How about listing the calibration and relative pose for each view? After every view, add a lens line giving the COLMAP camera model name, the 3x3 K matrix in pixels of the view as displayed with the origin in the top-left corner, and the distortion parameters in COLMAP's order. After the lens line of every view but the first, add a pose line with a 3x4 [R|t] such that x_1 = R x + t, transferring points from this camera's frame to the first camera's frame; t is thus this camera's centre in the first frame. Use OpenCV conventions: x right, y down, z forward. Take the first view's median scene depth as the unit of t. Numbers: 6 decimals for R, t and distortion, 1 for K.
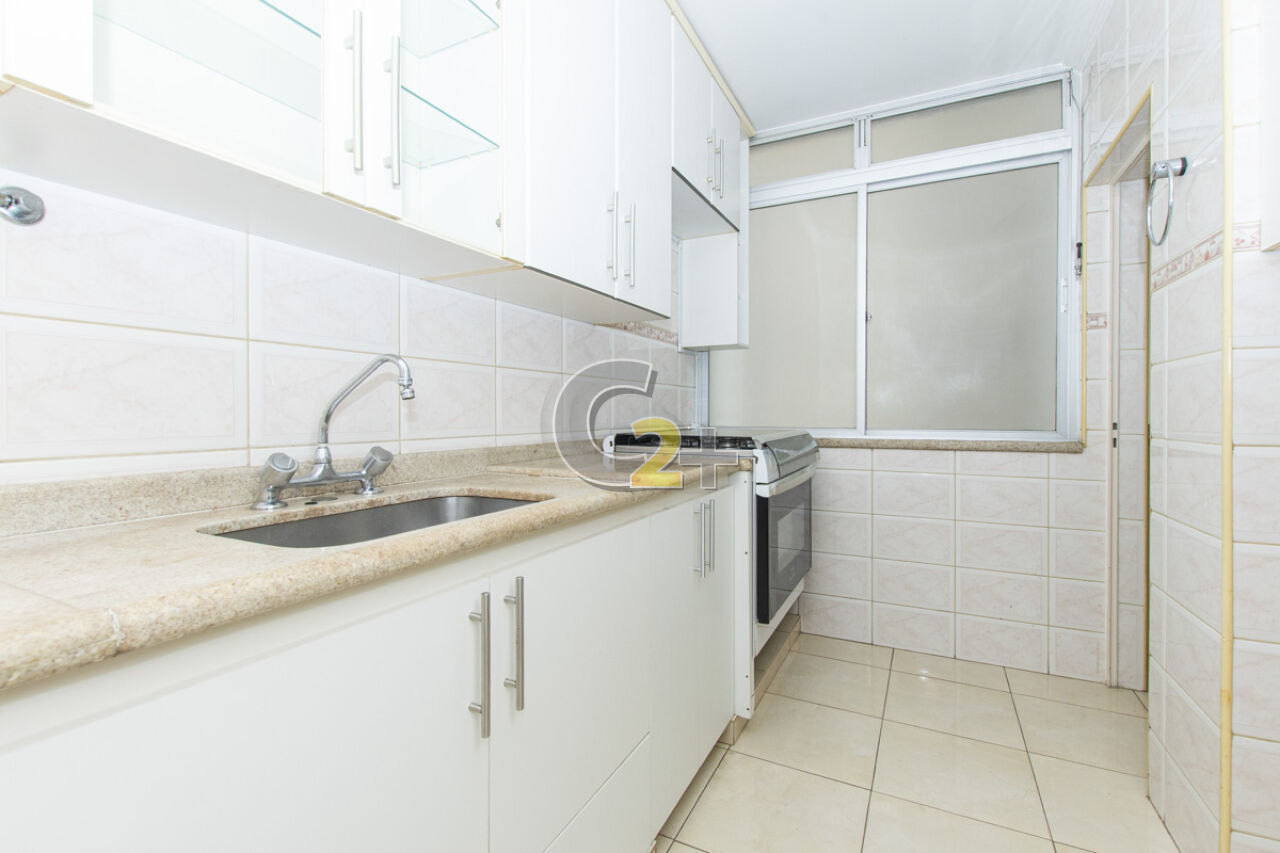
lens RADIAL K [[565.4, 0, 643.2], [0, 565.4, 424.5], [0, 0, 1]] dist [-0.001652, -0.000802]
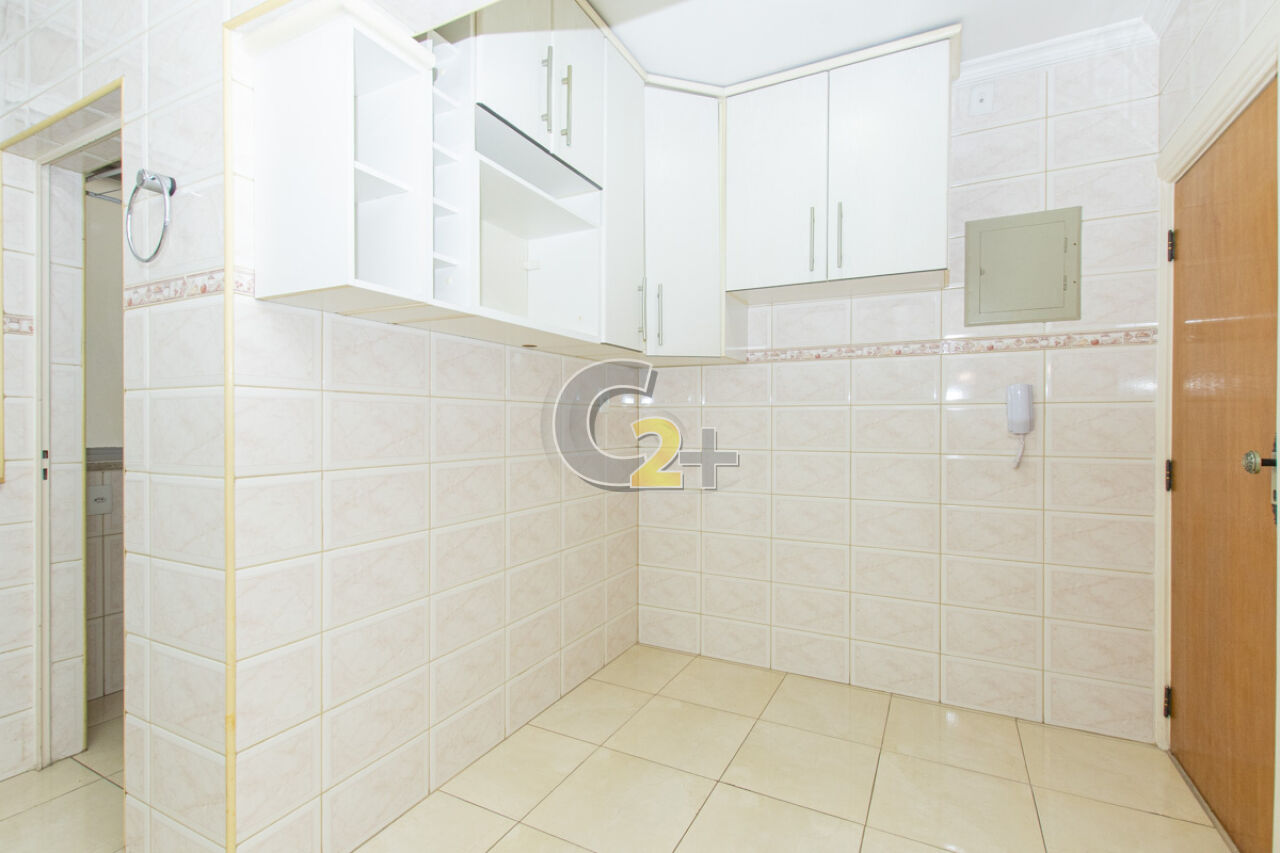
lens RADIAL K [[565.4, 0, 643.2], [0, 565.4, 424.5], [0, 0, 1]] dist [-0.001652, -0.000802]
pose [[-0.003879, -0.001433, 0.999991, 0.000233], [0.022247, 0.999751, 0.001519, -0.037719], [-0.999745, 0.022253, -0.003846, 0.199827]]
